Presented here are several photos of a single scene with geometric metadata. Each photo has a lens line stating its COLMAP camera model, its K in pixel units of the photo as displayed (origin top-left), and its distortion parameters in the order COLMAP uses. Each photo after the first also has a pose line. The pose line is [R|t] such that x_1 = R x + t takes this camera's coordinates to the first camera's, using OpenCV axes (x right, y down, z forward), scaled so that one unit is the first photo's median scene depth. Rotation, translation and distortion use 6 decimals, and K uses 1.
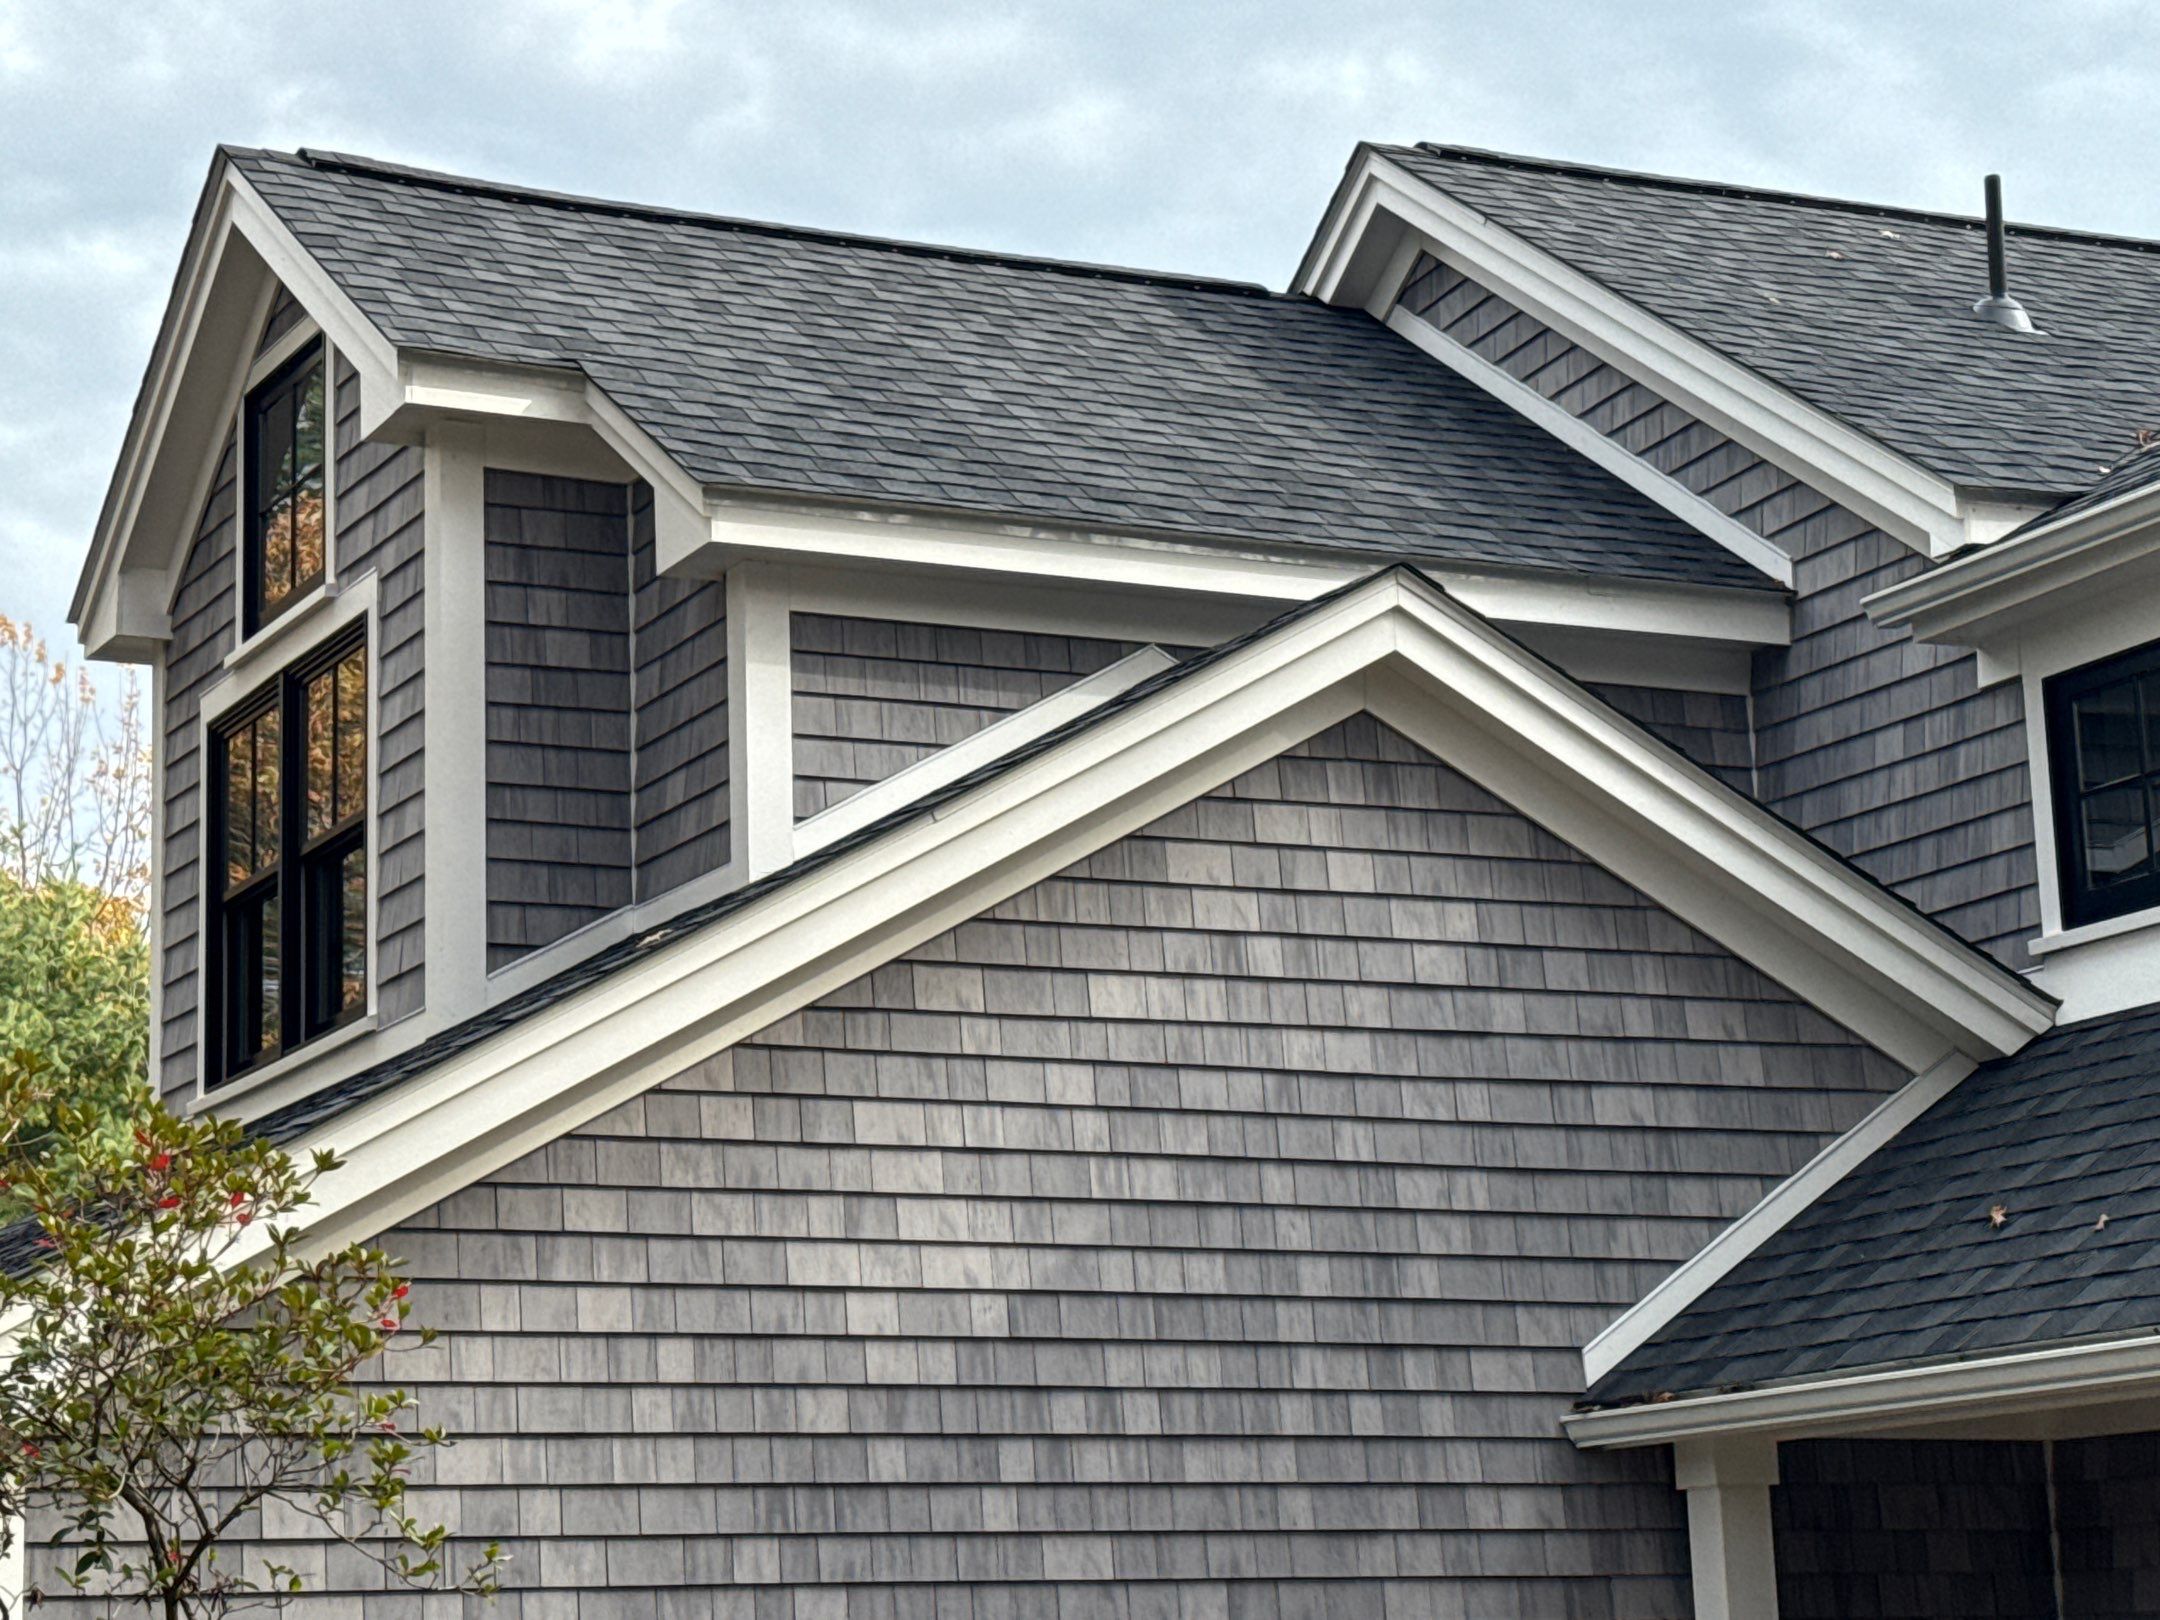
lens RADIAL K [[4612.1, 0, 1079.0], [0, 4612.1, 808.0], [0, 0, 1]] dist [0.076915, 0.000000]
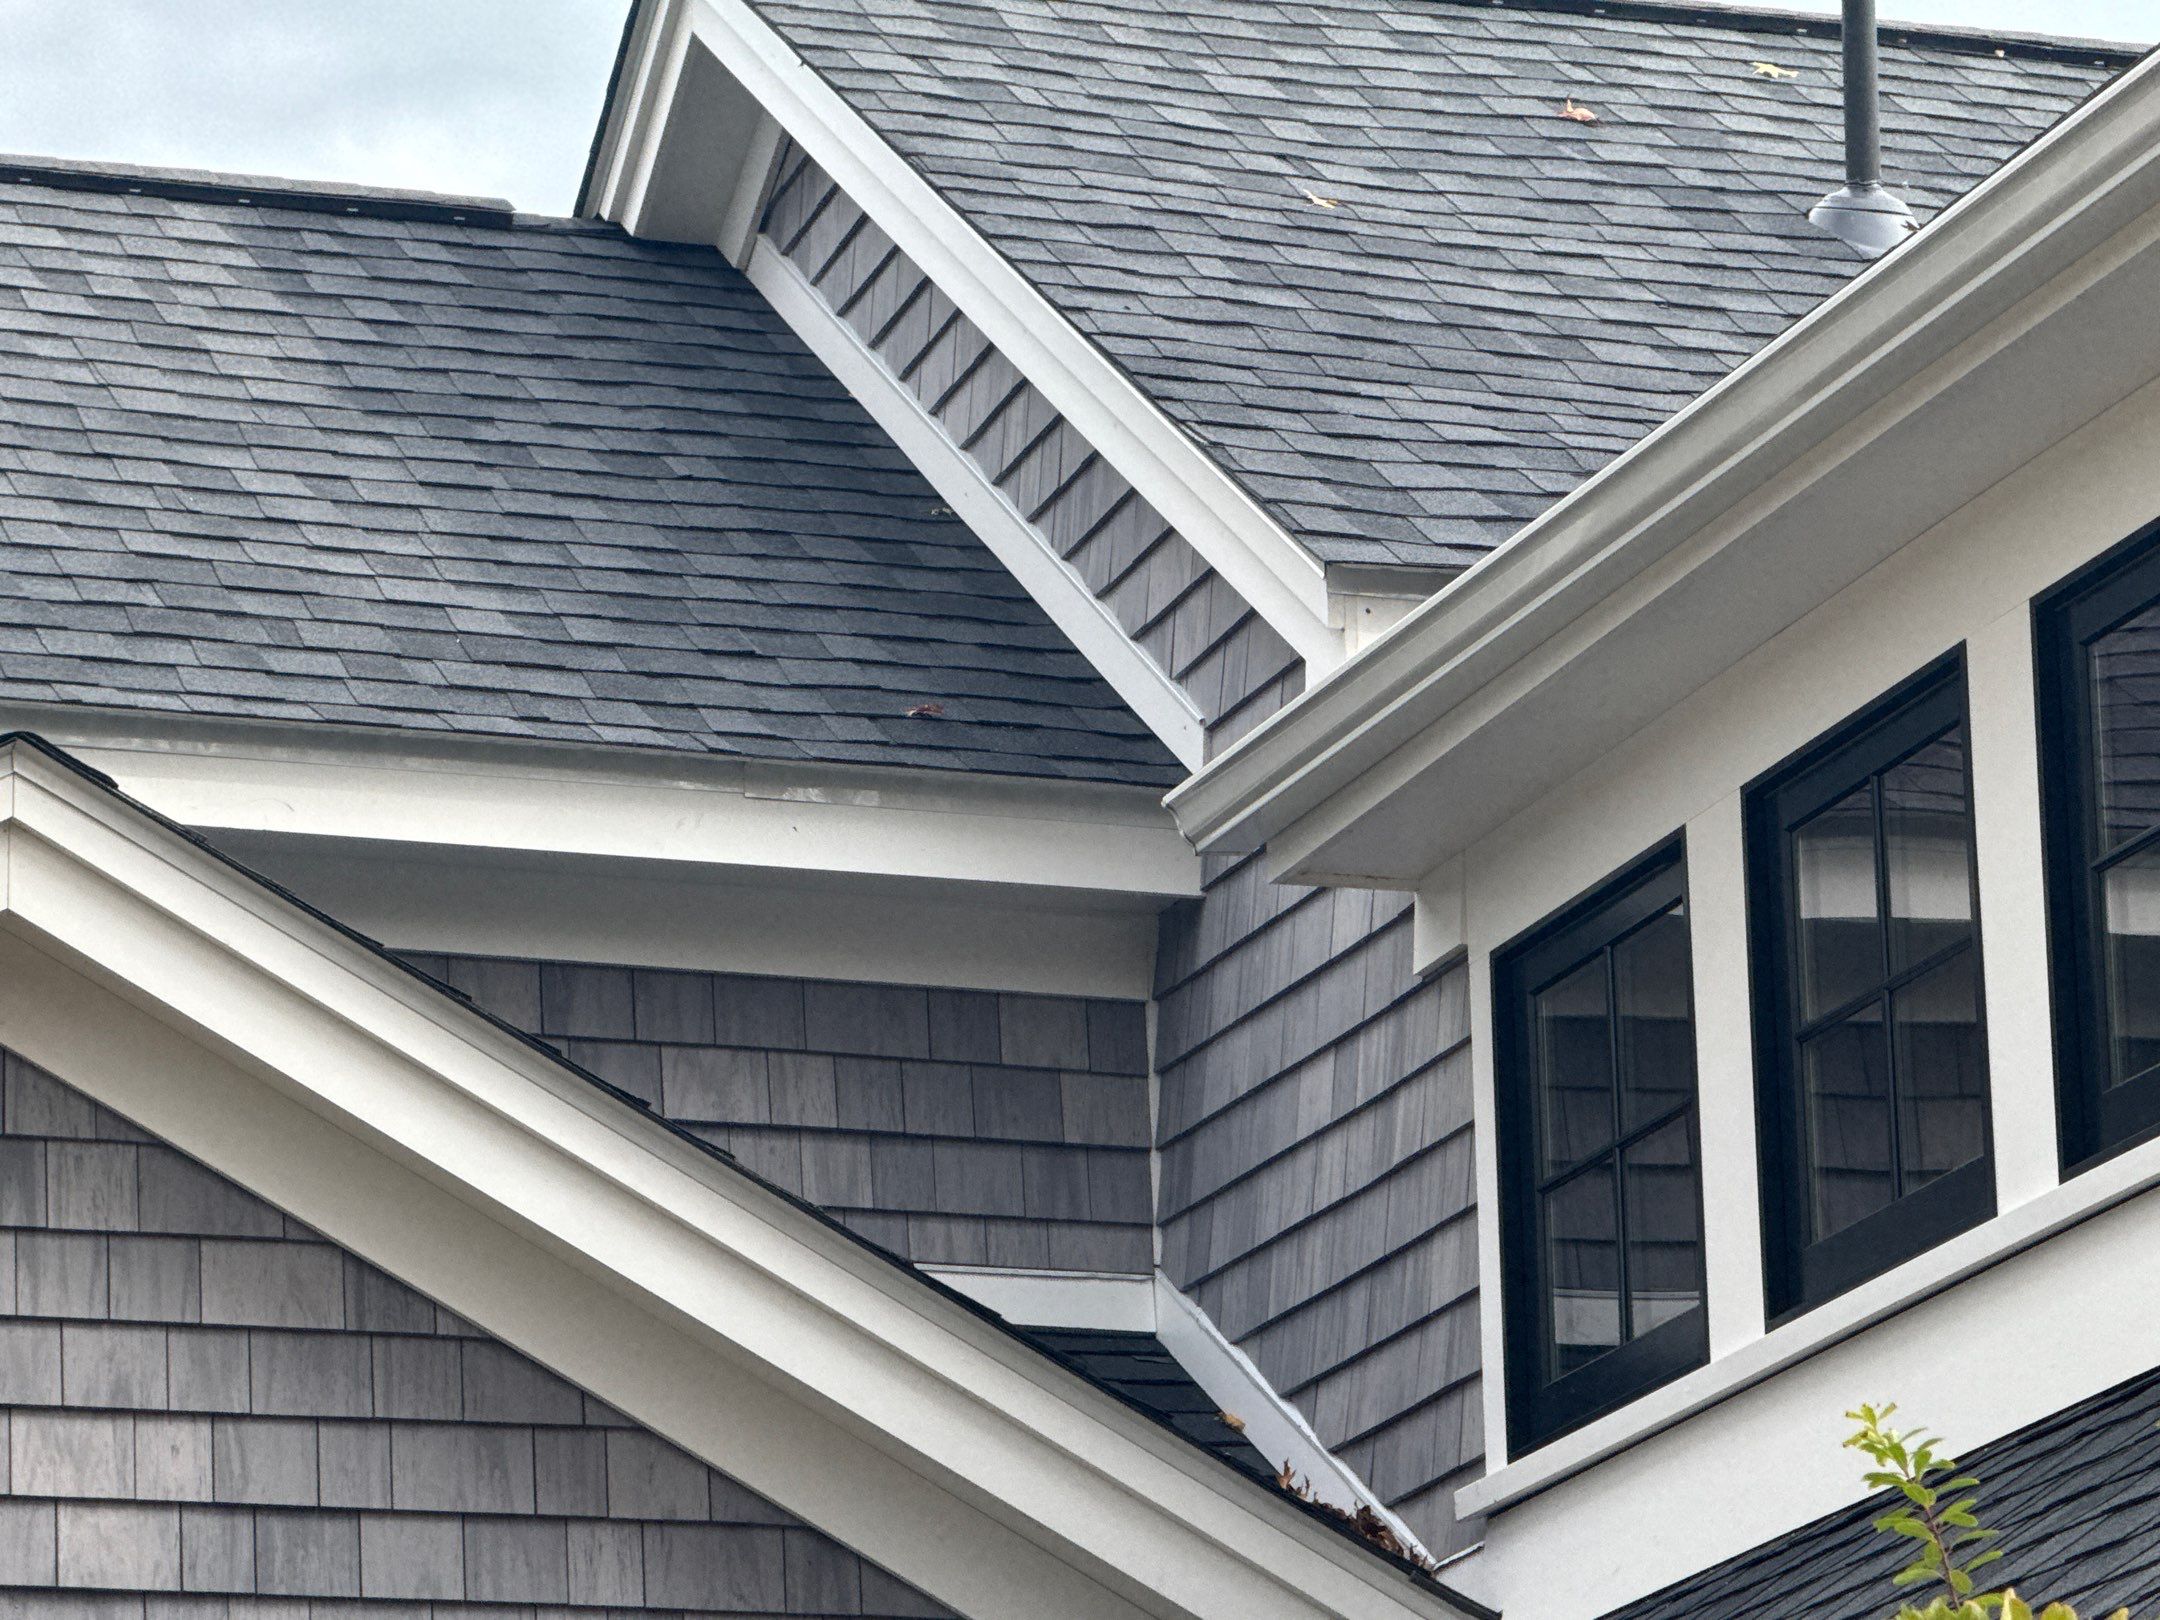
lens RADIAL K [[8989.6, 0, 1080.4], [0, 8989.6, 811.1], [0, 0, 1]] dist [0.190348, 0.000000]
pose [[0.992923, -0.016510, -0.117603, 0.276378], [0.010116, 0.998448, -0.054766, 0.008696], [0.118325, 0.053189, 0.991549, 0.053892]]
